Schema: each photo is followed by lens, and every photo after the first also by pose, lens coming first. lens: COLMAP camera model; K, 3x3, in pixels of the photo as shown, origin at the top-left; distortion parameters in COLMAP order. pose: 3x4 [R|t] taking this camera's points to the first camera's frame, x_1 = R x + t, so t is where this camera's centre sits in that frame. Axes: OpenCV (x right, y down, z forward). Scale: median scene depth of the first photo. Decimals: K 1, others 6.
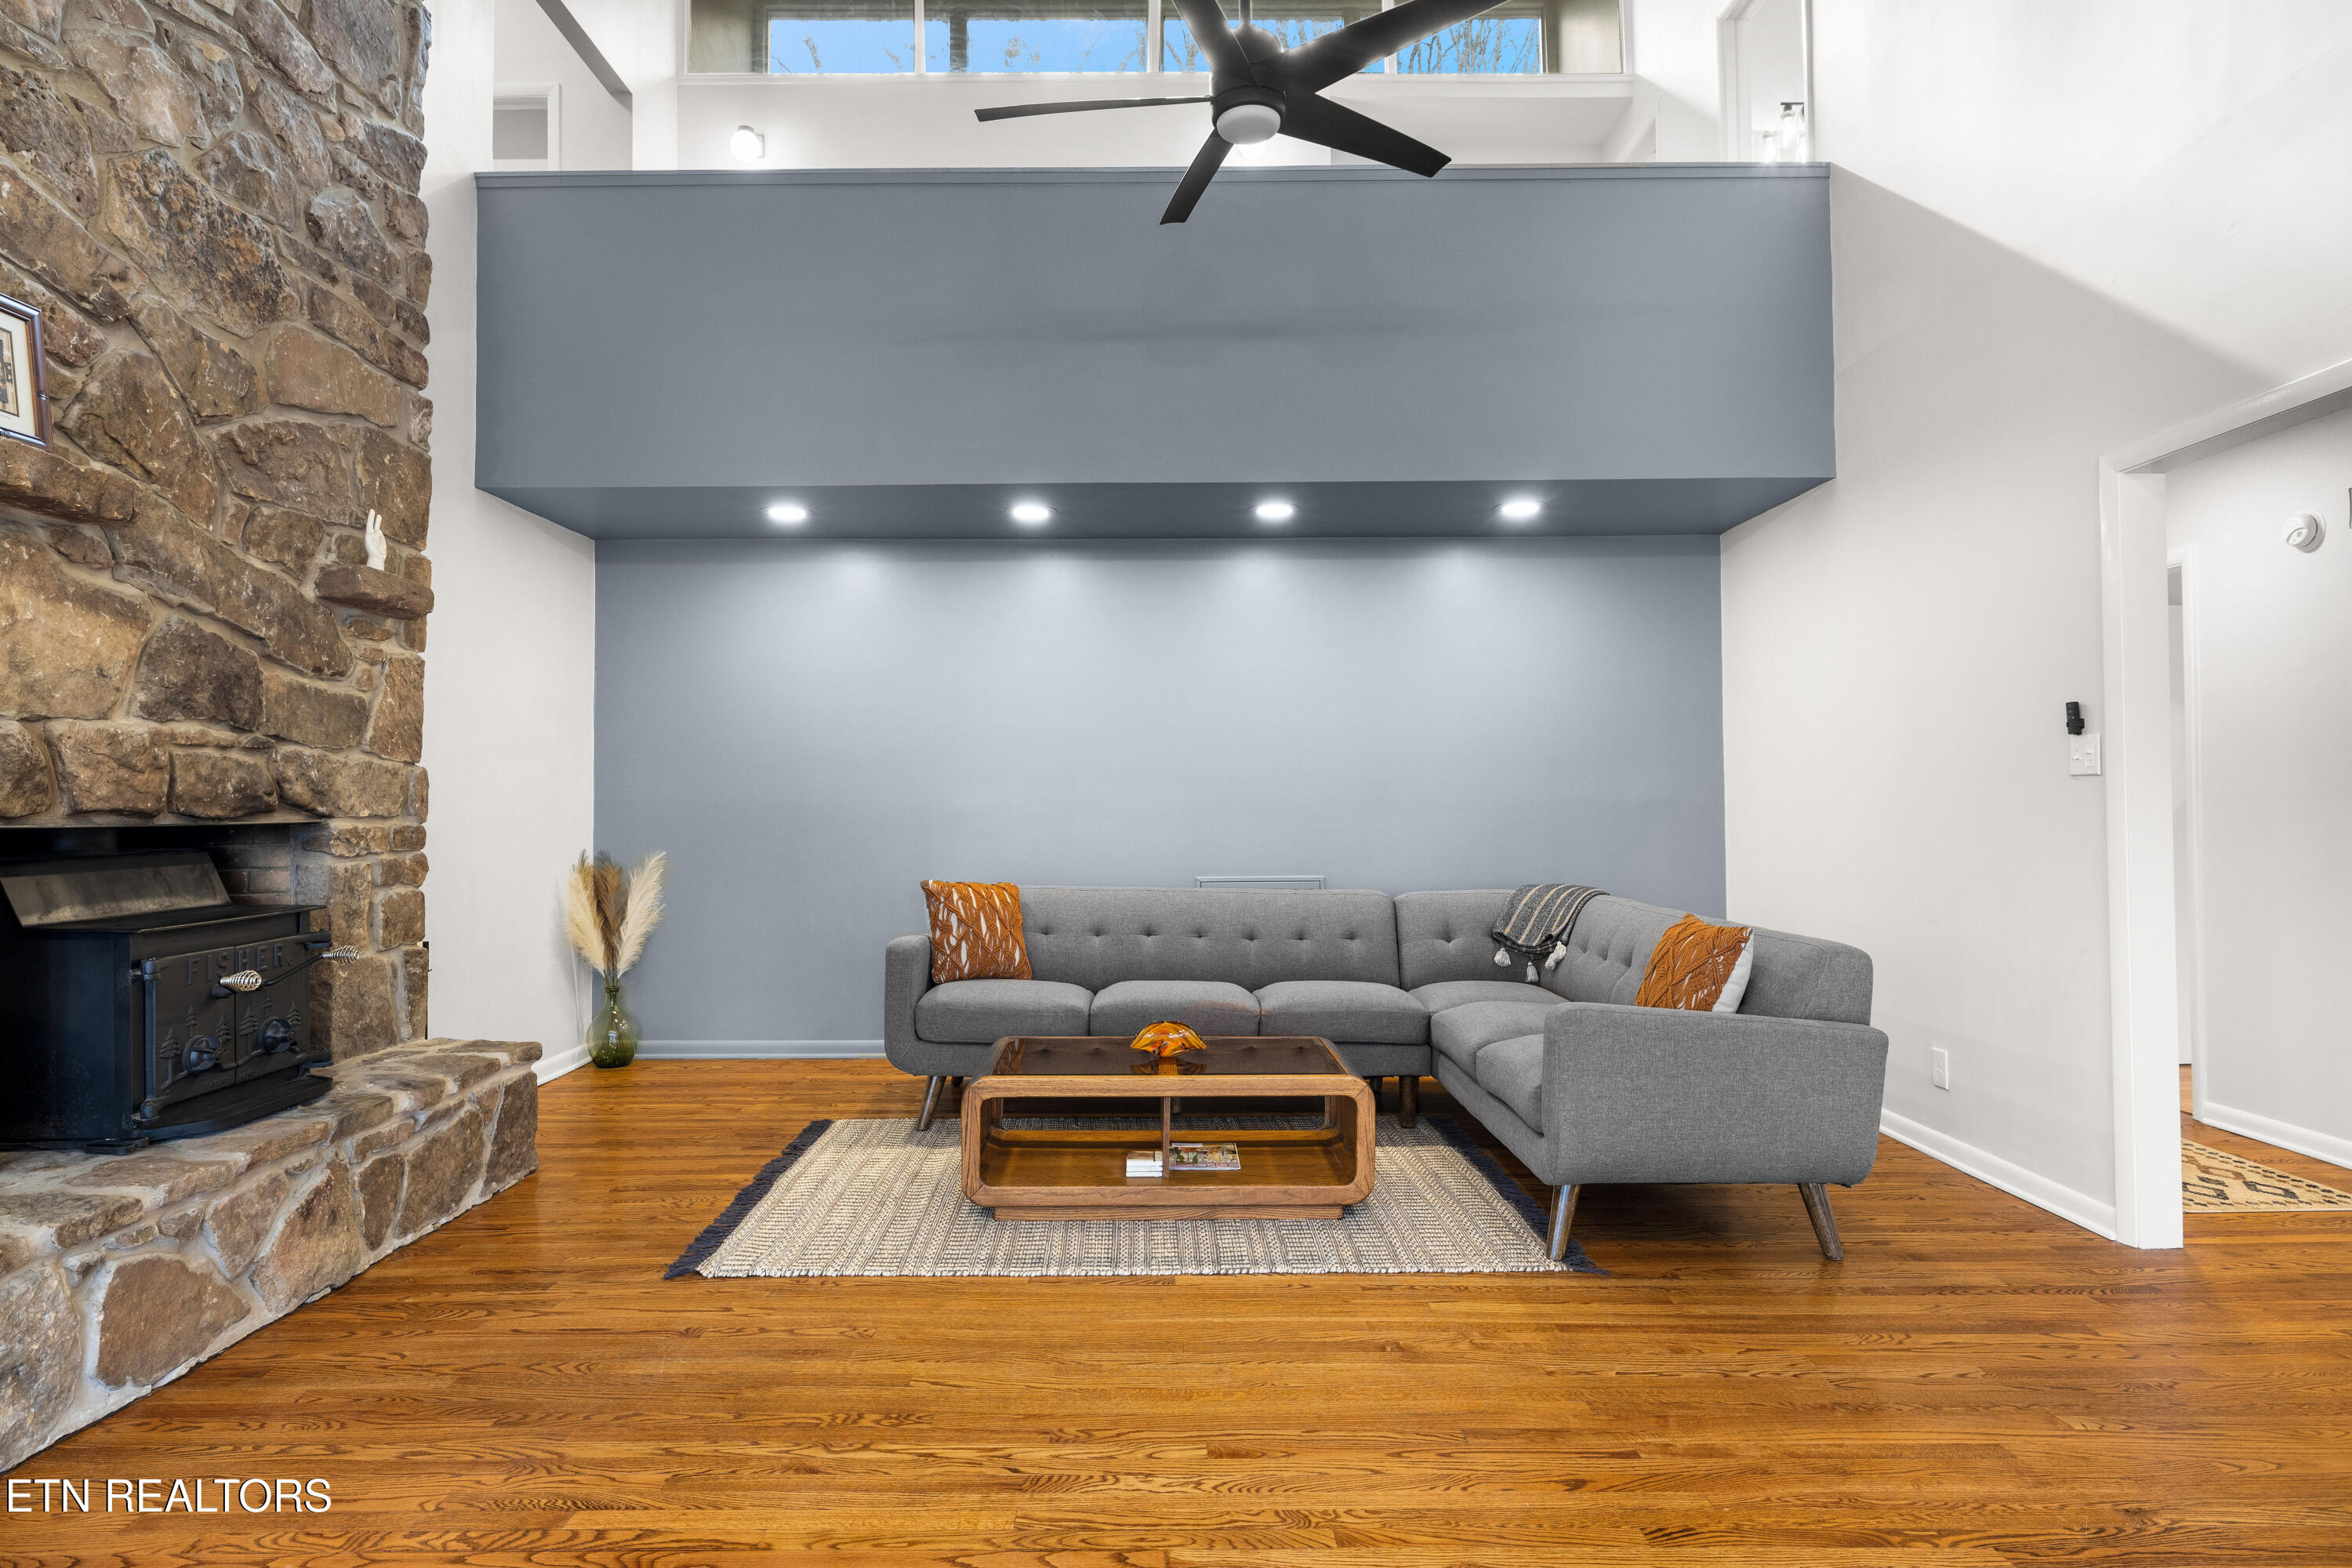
lens RADIAL K [[1302.5, 0, 1176.0], [0, 1302.5, 784.0], [0, 0, 1]] dist [-0.000250, -0.000452]
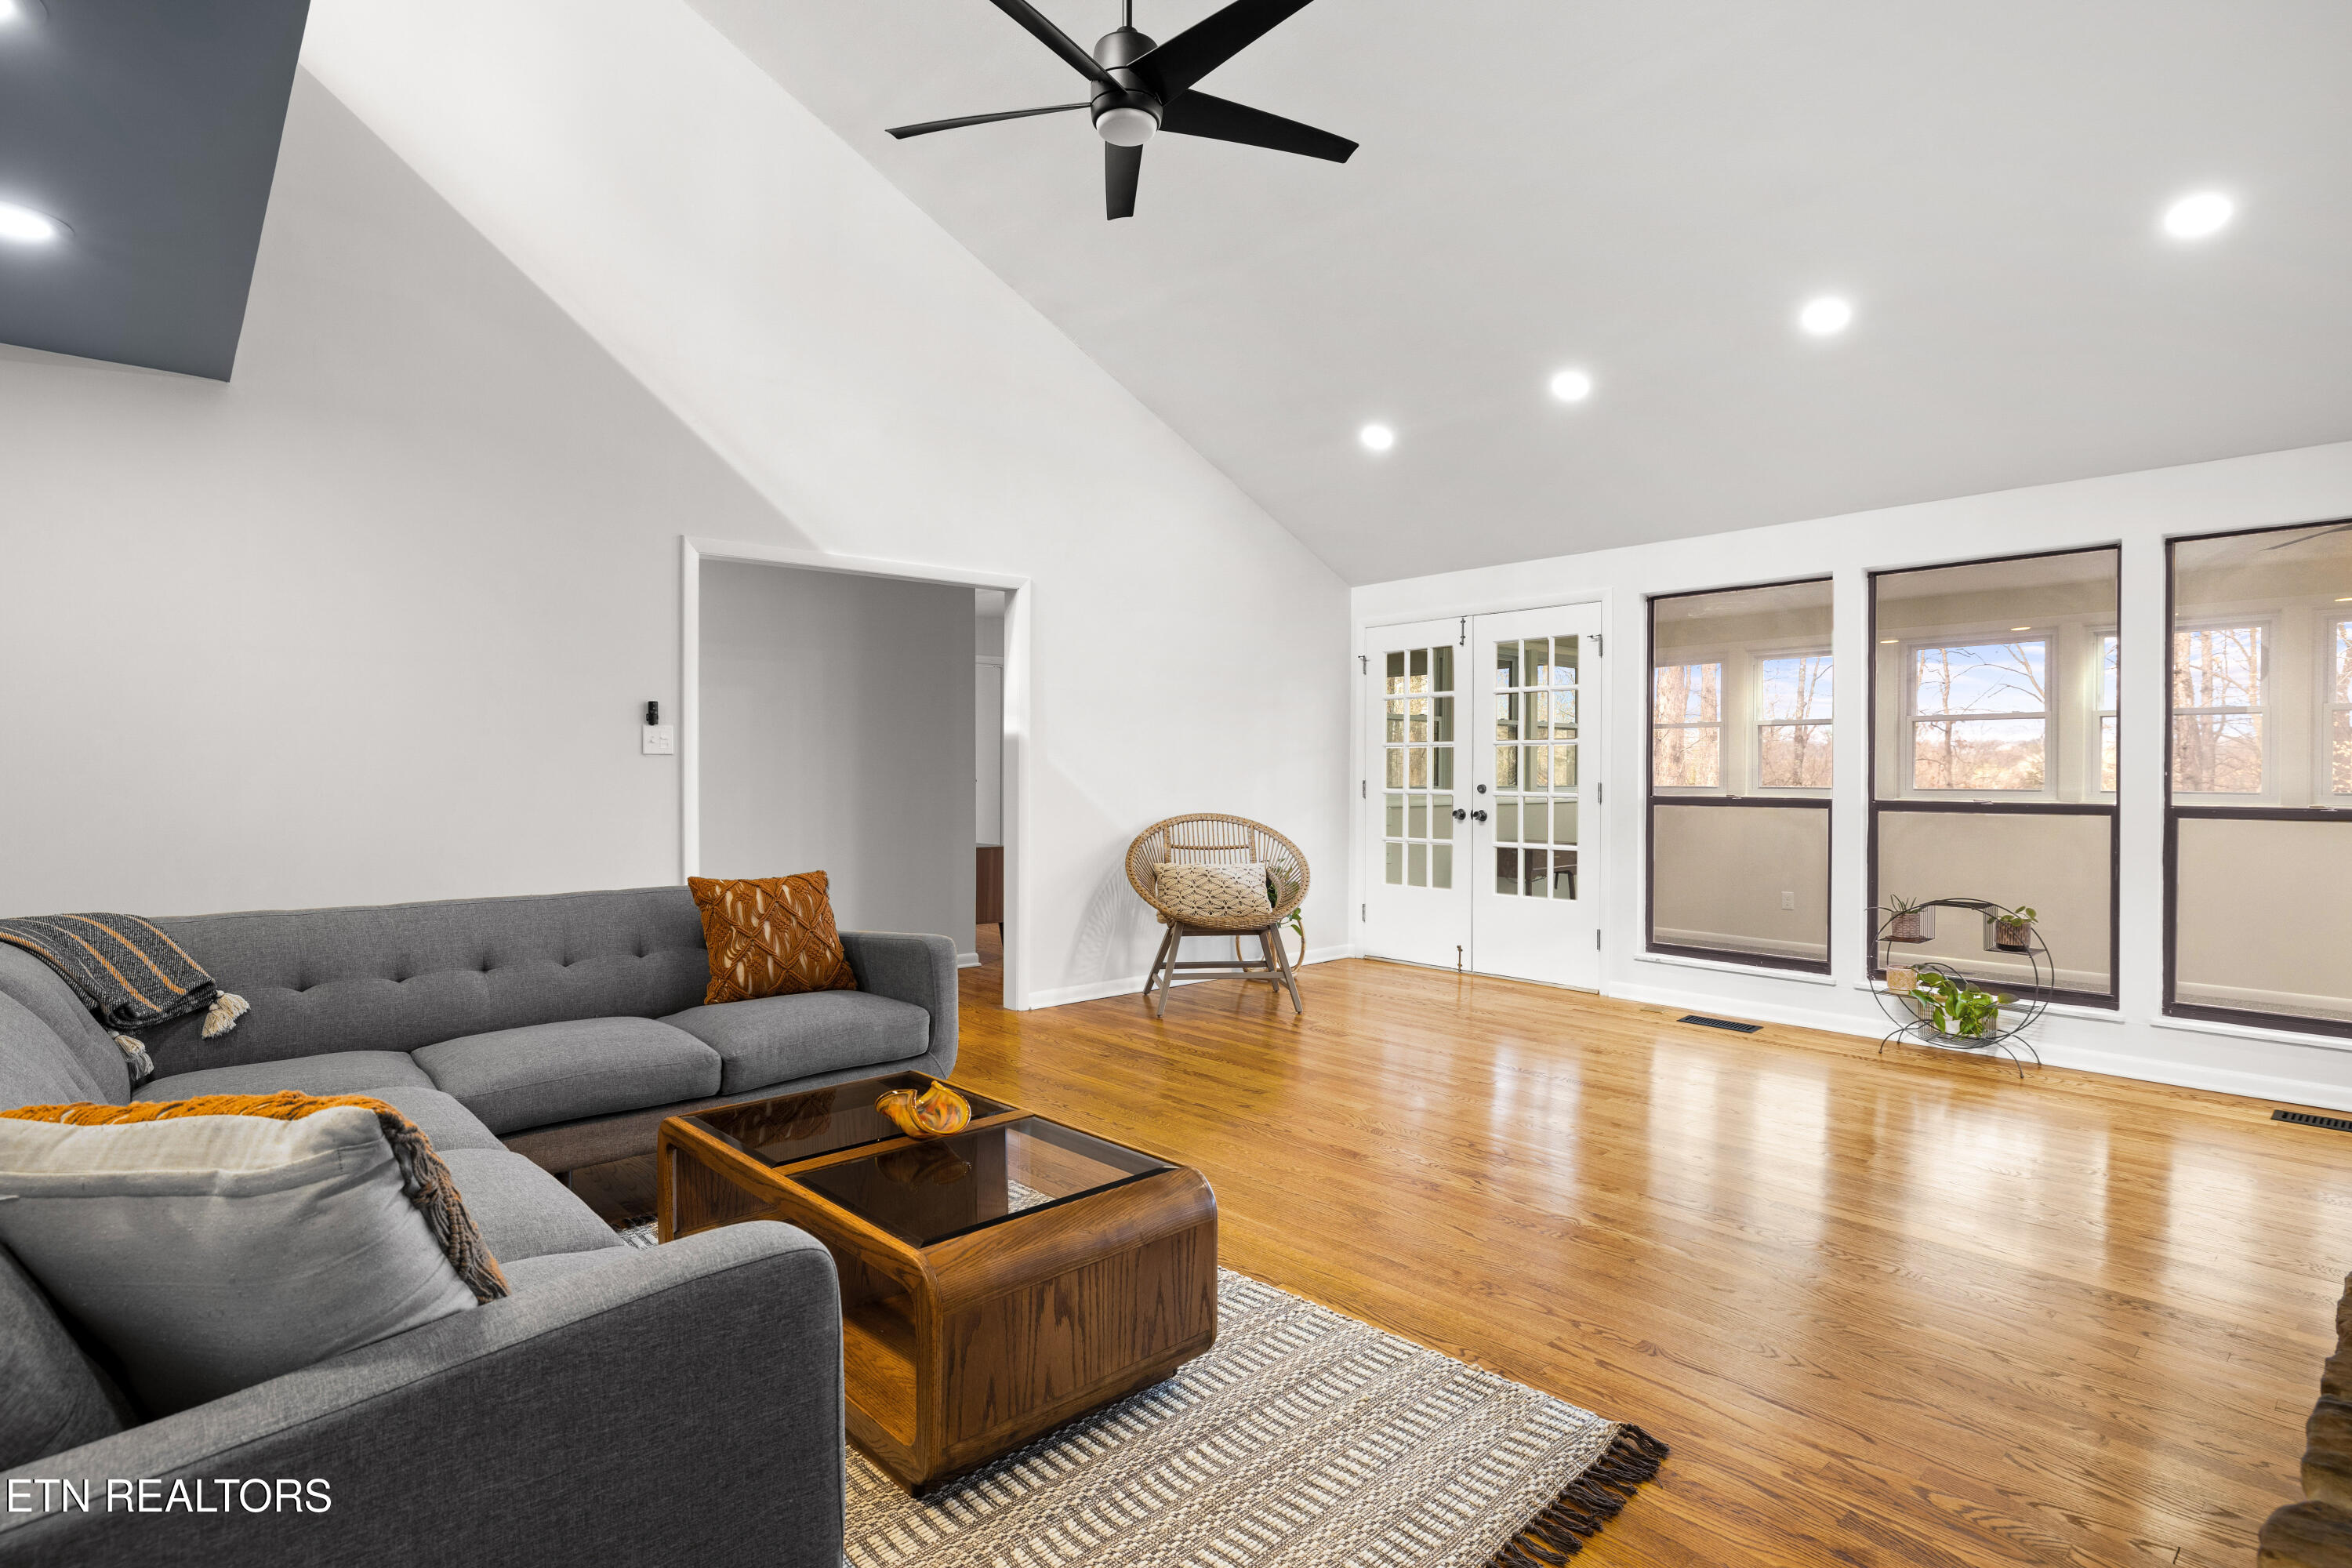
lens RADIAL K [[1154.5, 0, 1176.0], [0, 1154.5, 784.0], [0, 0, 1]] dist [0.000416, 0.000263]
pose [[-0.673437, -0.003467, 0.739236, -0.600974], [-0.007720, 0.999967, -0.002343, 0.024033], [-0.739204, -0.007285, -0.673442, 1.446159]]
